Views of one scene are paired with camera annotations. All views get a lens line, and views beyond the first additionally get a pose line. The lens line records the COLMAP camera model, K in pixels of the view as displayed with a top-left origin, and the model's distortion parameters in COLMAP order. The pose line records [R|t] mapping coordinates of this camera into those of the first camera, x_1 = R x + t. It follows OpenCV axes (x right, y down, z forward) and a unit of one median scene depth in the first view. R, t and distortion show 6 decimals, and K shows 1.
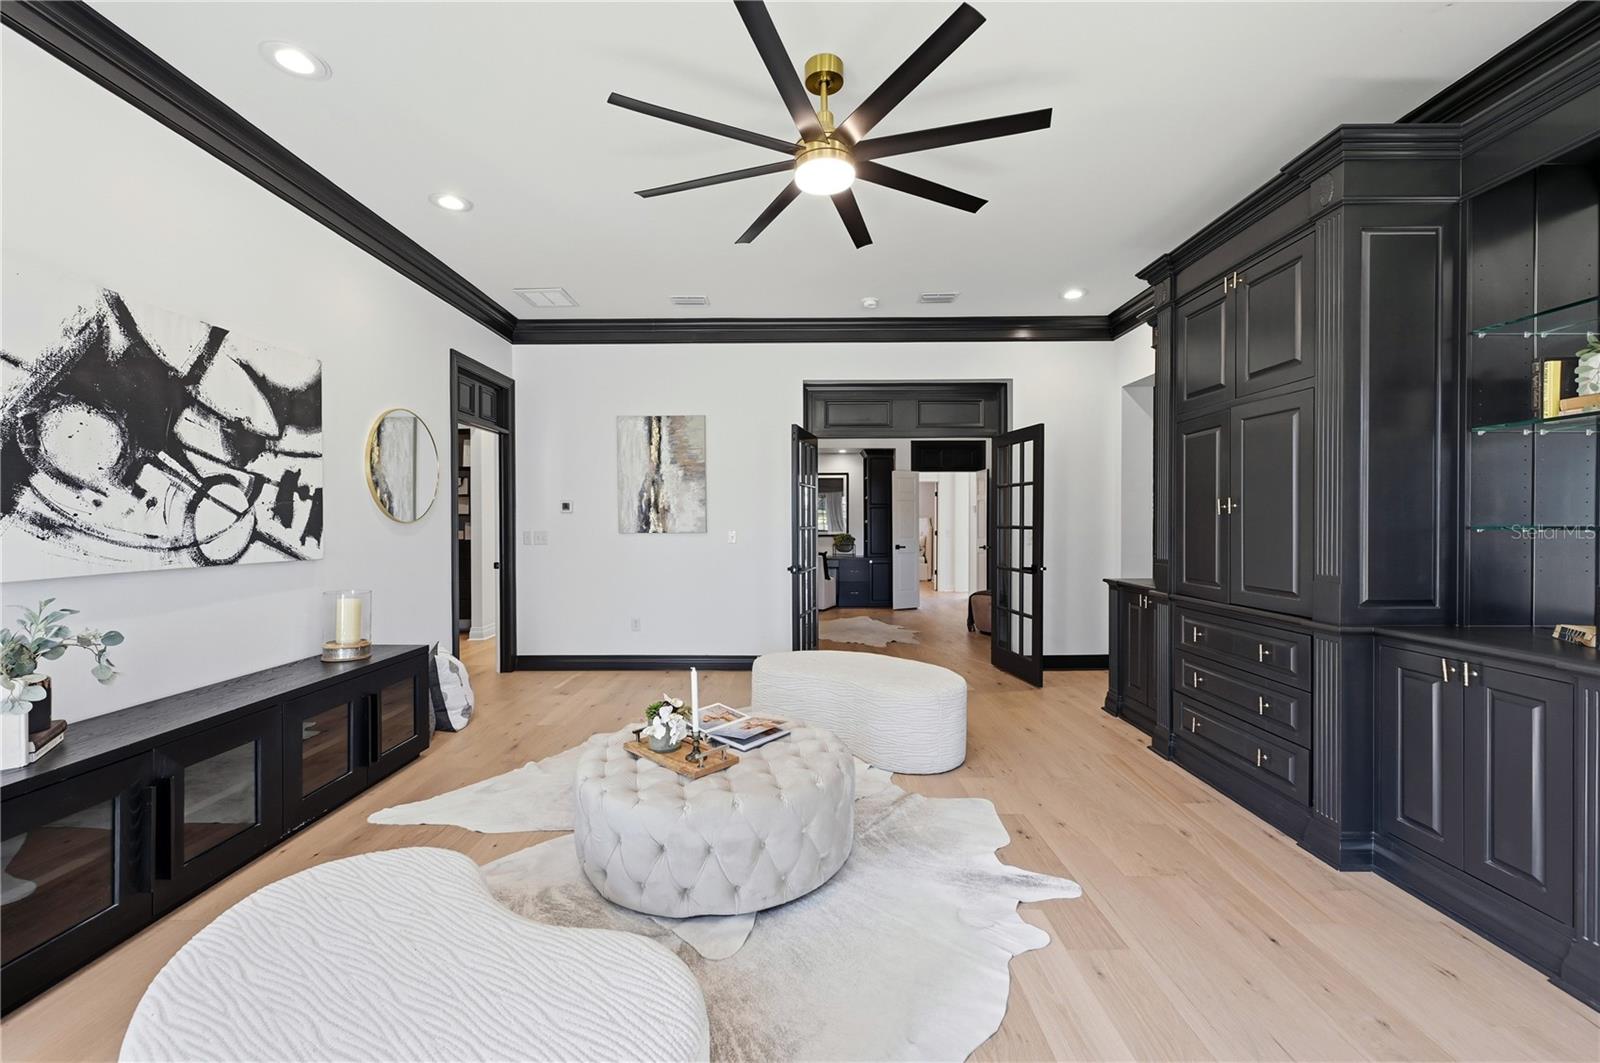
lens RADIAL K [[647.4, 0, 800.4], [0, 647.4, 528.1], [0, 0, 1]] dist [0.005112, -0.000667]
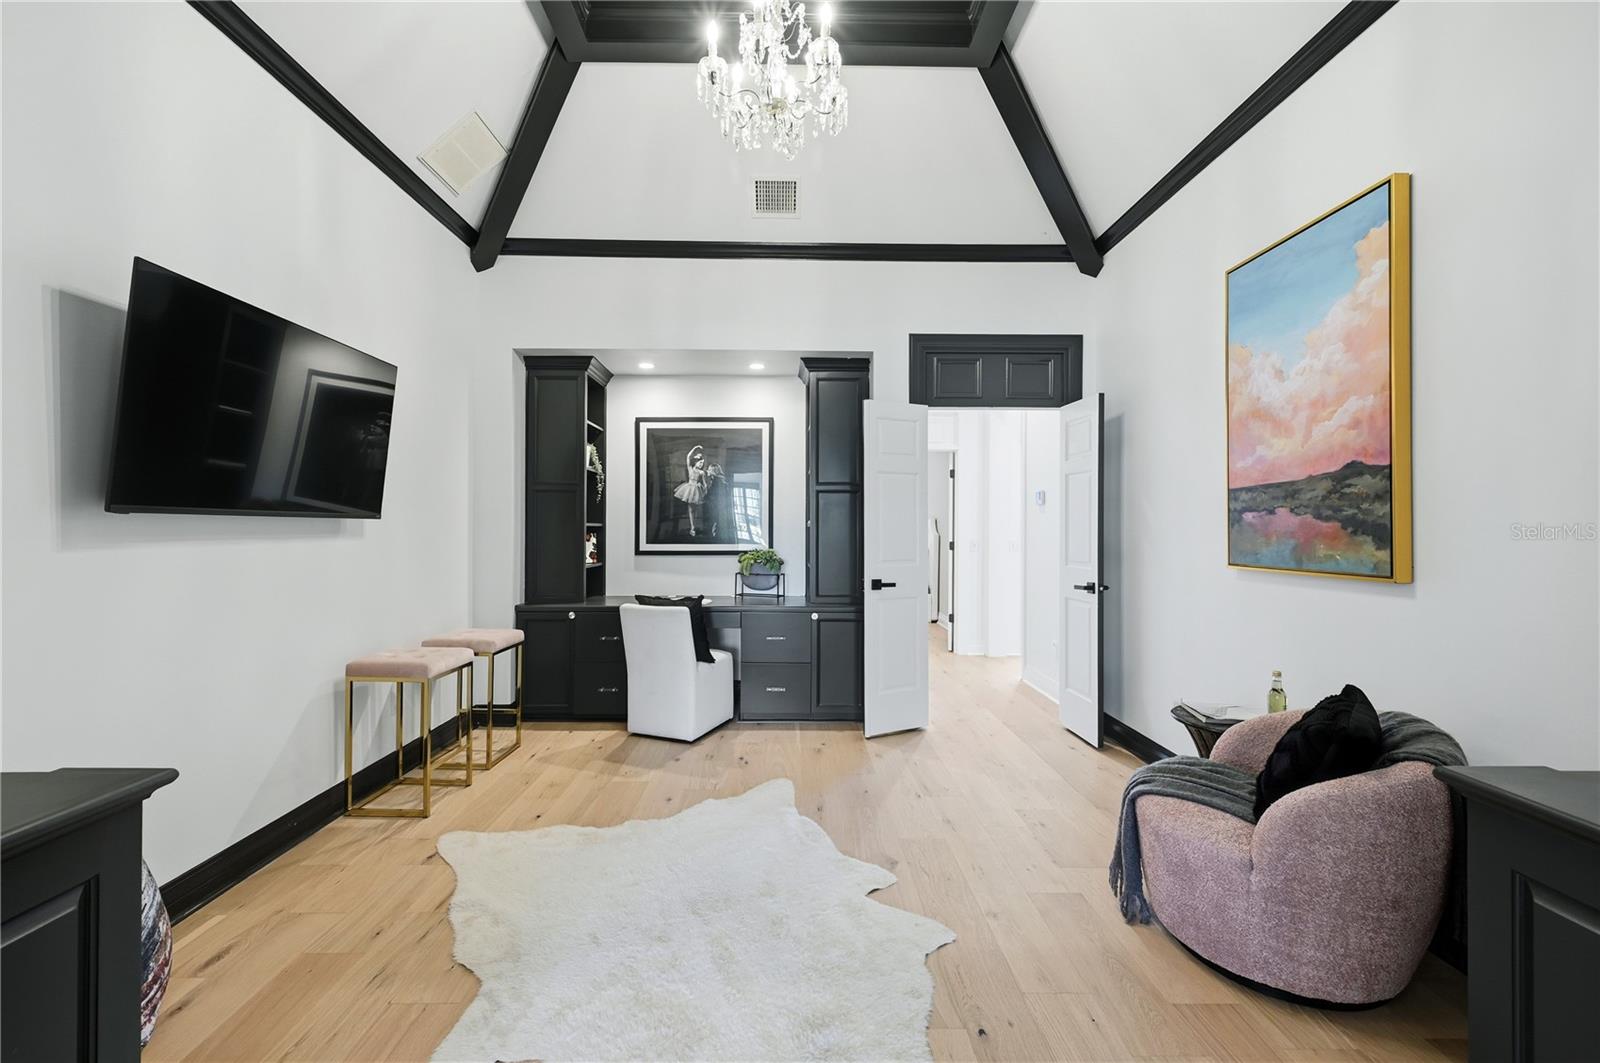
lens RADIAL K [[647.4, 0, 797.4], [0, 647.4, 529.3], [0, 0, 1]] dist [0.005112, -0.000667]
pose [[0.999932, 0.004112, 0.010893, 0.090858], [-0.004056, 0.999978, -0.005174, -0.003696], [-0.010914, 0.005129, 0.999927, 0.562265]]
